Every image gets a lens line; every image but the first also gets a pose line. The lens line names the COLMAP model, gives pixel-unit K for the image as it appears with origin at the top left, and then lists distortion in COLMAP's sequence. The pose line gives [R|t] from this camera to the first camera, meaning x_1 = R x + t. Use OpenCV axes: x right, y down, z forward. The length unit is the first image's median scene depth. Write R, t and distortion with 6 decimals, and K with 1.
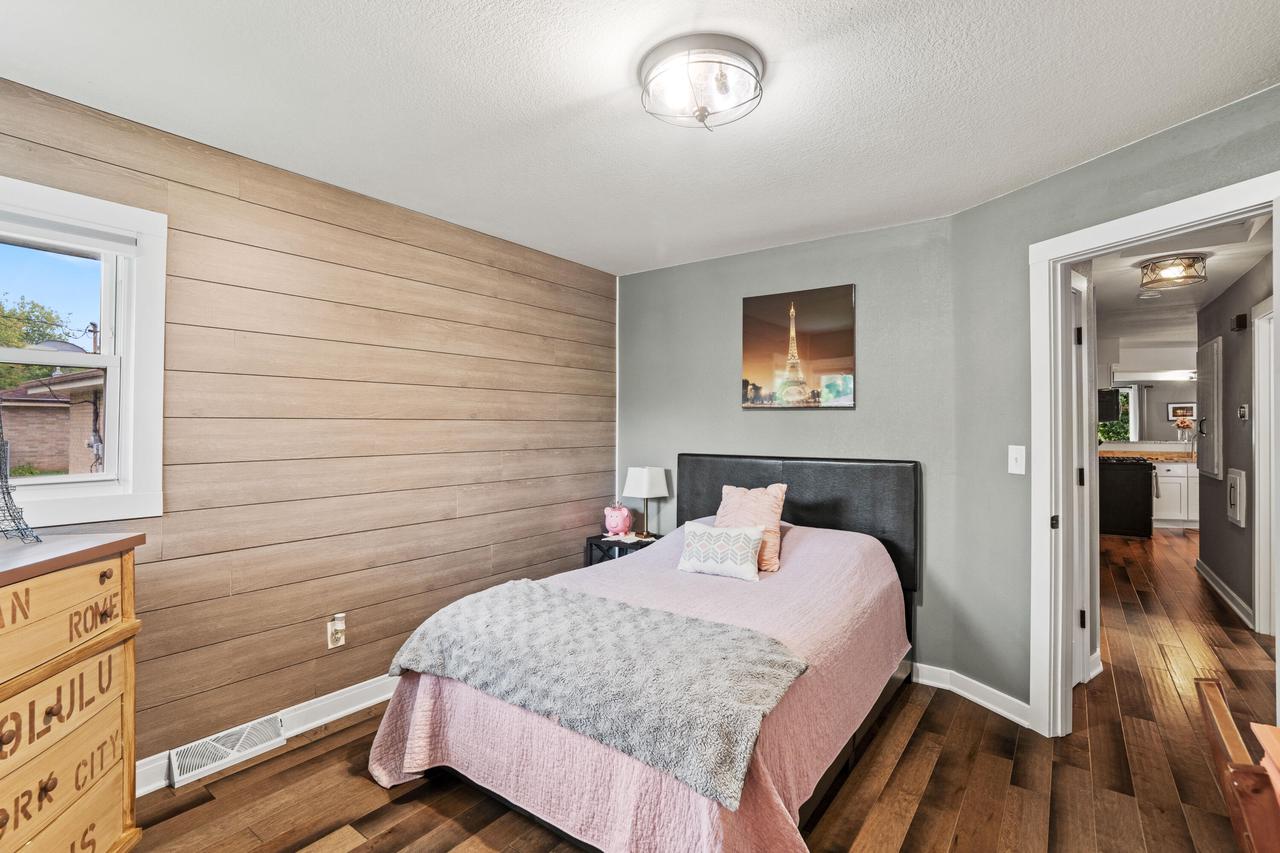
lens RADIAL K [[598.7, 0, 639.7], [0, 598.7, 422.4], [0, 0, 1]] dist [-0.046441, 0.015939]
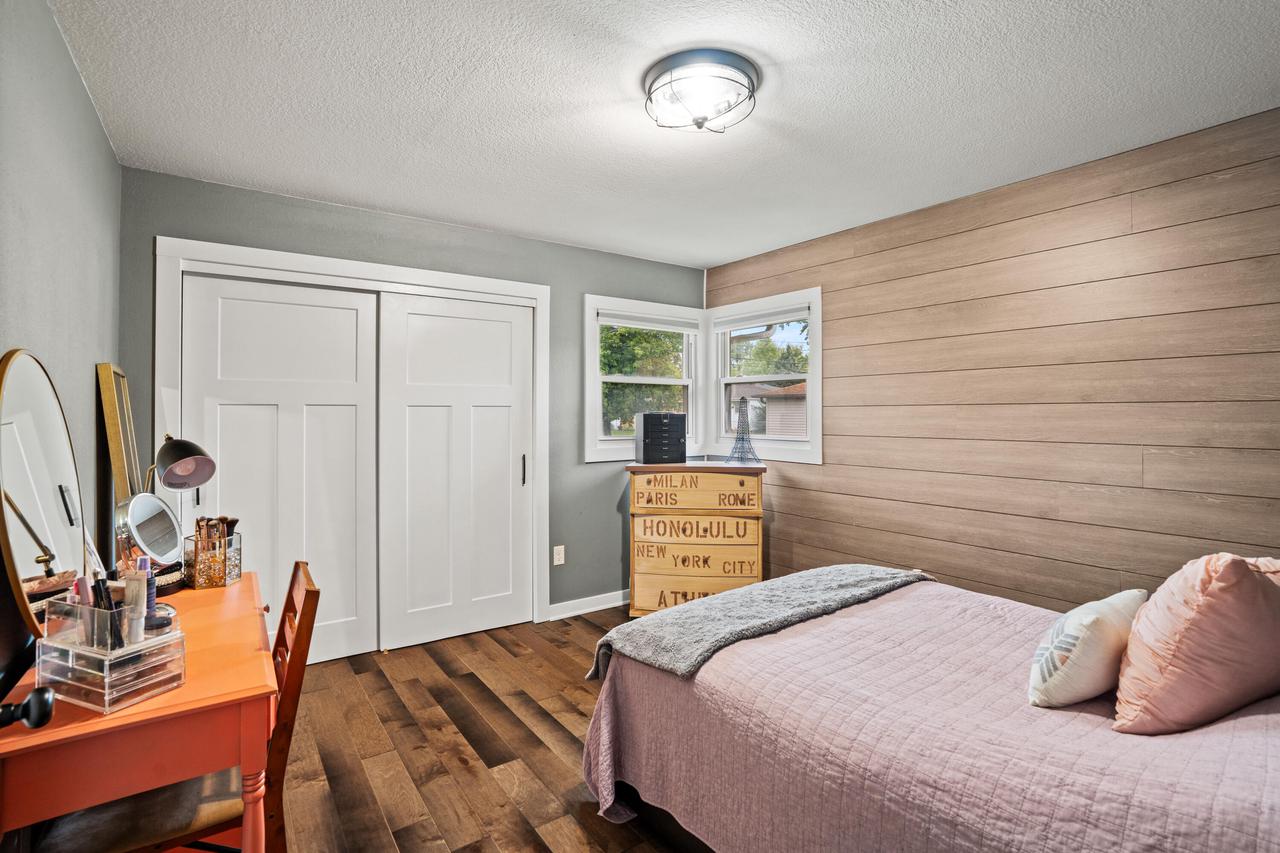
lens RADIAL K [[598.7, 0, 638.6], [0, 598.7, 416.8], [0, 0, 1]] dist [-0.046441, 0.015939]
pose [[-0.313348, 0.003606, -0.949632, 0.806147], [0.006998, 0.999974, 0.001488, 0.011581], [0.949613, -0.006180, -0.313365, 0.845929]]
